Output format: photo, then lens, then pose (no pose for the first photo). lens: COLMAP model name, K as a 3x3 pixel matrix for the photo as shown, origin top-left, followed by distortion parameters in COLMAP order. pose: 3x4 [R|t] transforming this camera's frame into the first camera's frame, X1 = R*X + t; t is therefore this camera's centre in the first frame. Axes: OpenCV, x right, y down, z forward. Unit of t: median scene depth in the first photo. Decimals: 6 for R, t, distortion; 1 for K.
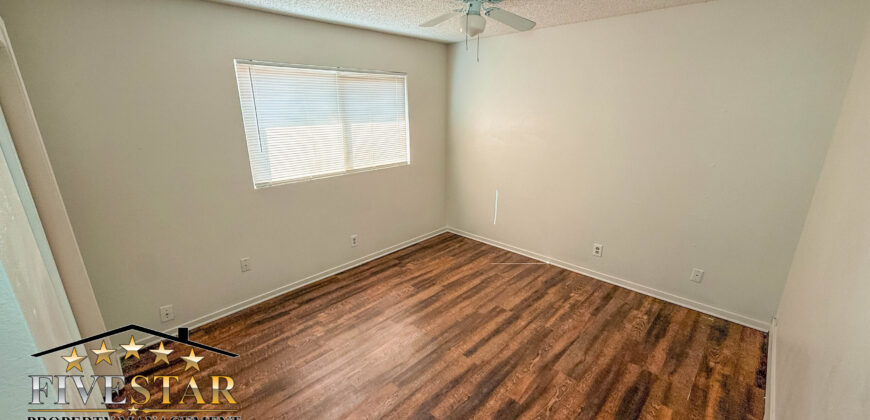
lens RADIAL K [[345.2, 0, 428.0], [0, 345.2, 212.6], [0, 0, 1]] dist [-0.006060, -0.000289]
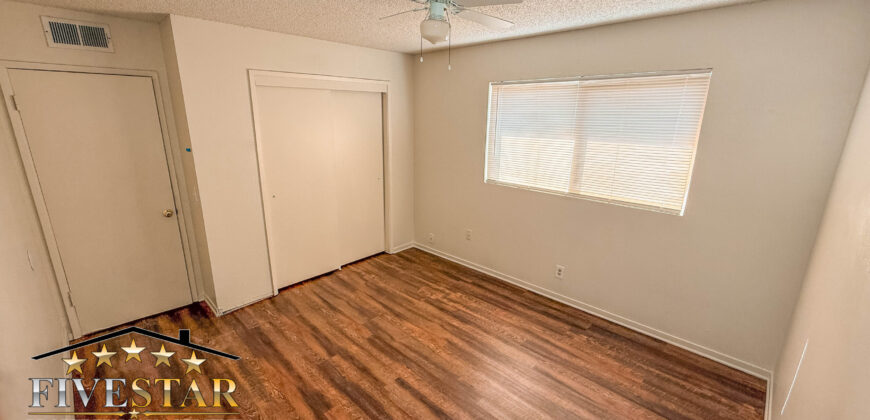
lens RADIAL K [[345.2, 0, 428.0], [0, 345.2, 212.6], [0, 0, 1]] dist [-0.006060, -0.000289]
pose [[0.004736, 0.276789, -0.960919, 0.672376], [-0.306501, 0.915081, 0.262075, -0.211221], [0.951859, 0.293281, 0.089170, 0.643055]]
